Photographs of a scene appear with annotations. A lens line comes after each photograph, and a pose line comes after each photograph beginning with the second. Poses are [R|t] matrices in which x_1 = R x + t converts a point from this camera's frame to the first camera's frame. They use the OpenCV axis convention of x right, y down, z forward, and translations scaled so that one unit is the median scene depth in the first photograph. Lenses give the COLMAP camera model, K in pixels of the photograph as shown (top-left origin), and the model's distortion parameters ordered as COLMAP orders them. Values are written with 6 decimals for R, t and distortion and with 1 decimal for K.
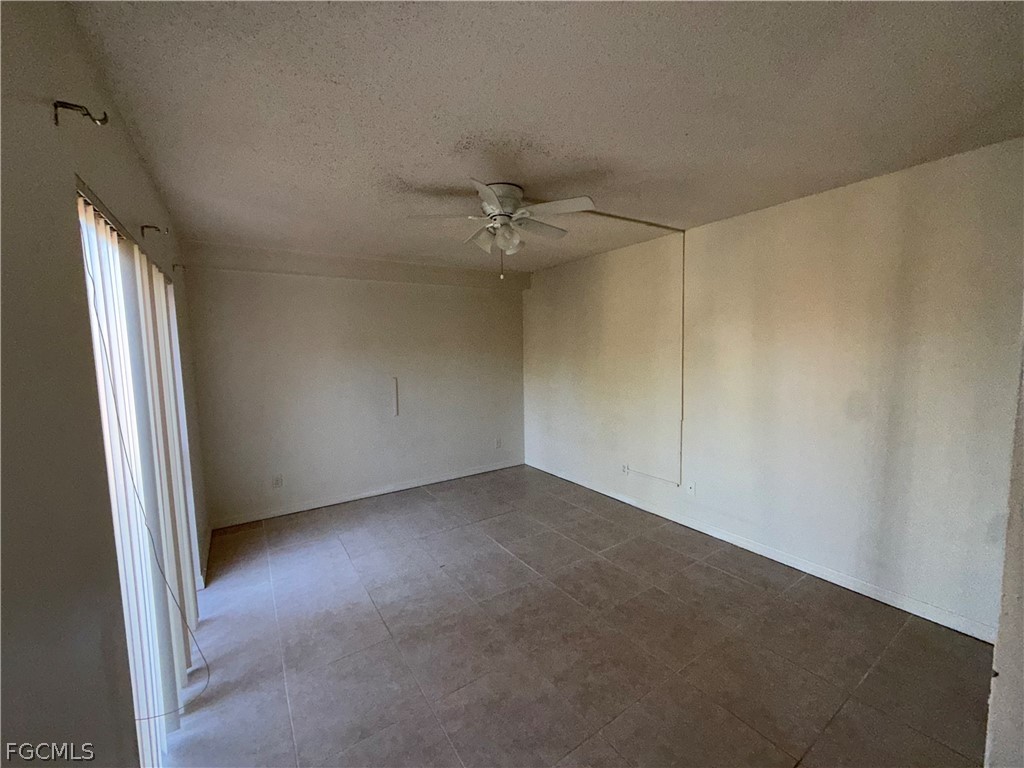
lens RADIAL K [[407.0, 0, 510.3], [0, 407.0, 383.7], [0, 0, 1]] dist [-0.002030, 0.000545]
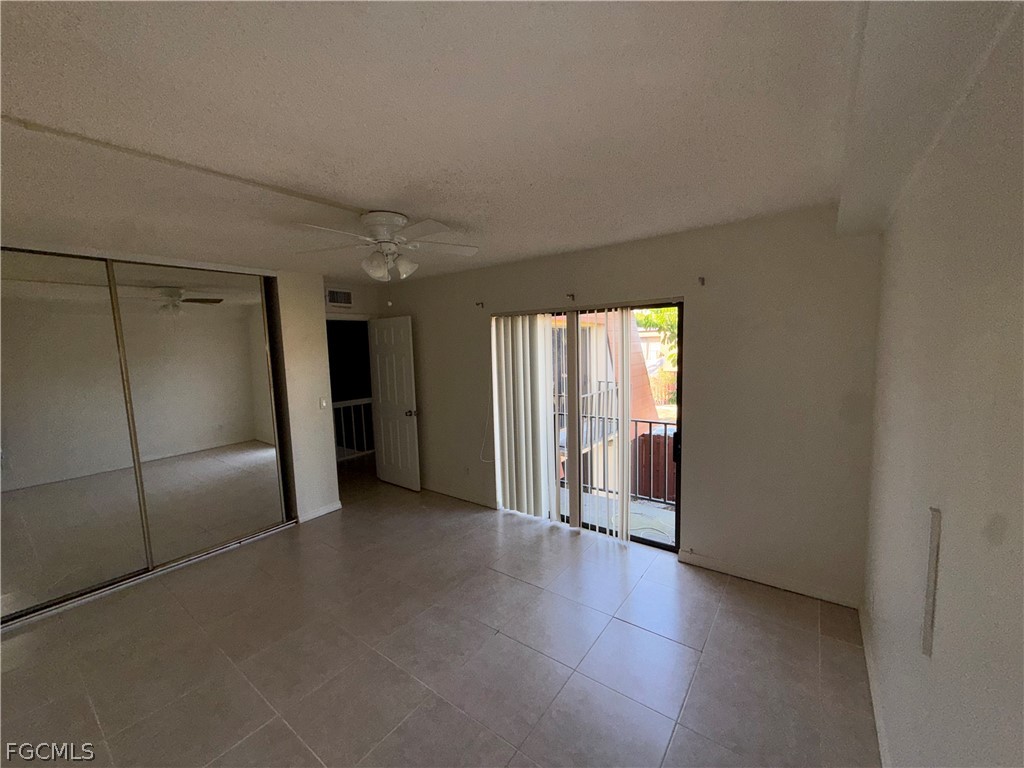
lens RADIAL K [[407.0, 0, 510.3], [0, 407.0, 383.7], [0, 0, 1]] dist [-0.002030, 0.000545]
pose [[-0.939653, 0.086345, -0.331054, 0.040592], [0.023433, 0.981600, 0.189508, -0.218577], [0.341326, 0.170314, -0.924386, 1.771035]]
